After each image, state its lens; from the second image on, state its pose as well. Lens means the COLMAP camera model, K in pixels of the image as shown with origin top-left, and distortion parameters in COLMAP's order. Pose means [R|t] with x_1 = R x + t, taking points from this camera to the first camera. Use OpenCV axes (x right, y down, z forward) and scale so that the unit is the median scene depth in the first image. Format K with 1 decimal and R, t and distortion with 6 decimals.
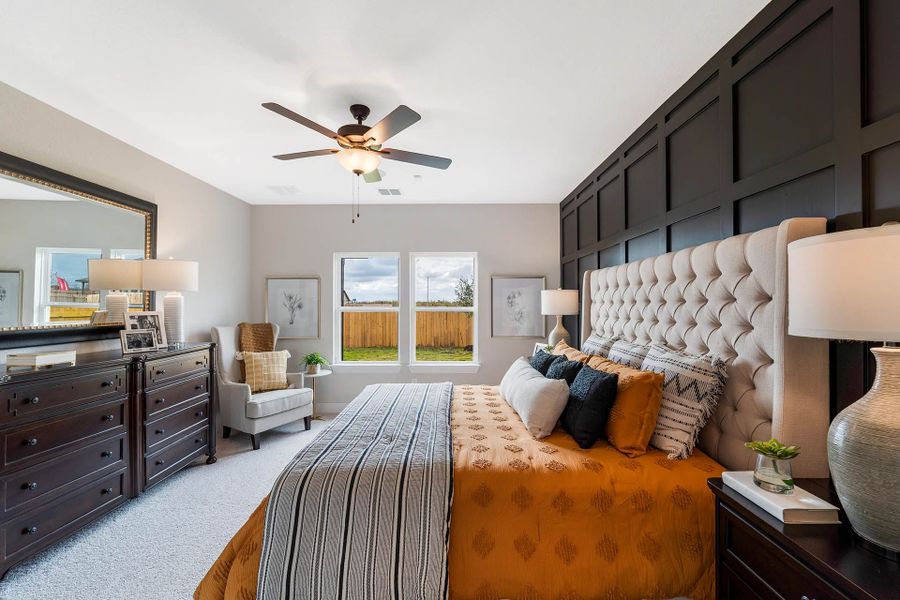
lens RADIAL K [[368.6, 0, 451.9], [0, 368.6, 302.9], [0, 0, 1]] dist [-0.000184, 0.000046]
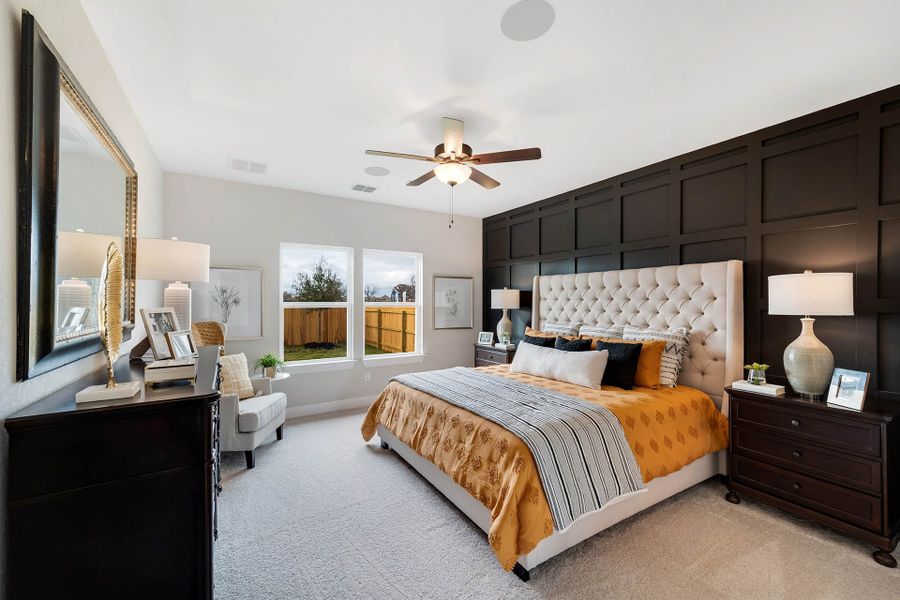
lens RADIAL K [[363.7, 0, 450.0], [0, 363.7, 300.0], [0, 0, 1]] dist [0.001935, 0.000132]
pose [[0.849163, 0.004934, 0.528108, -0.900803], [-0.006593, 0.999977, 0.001258, 0.001934], [-0.528090, -0.004550, 0.849176, 0.052169]]
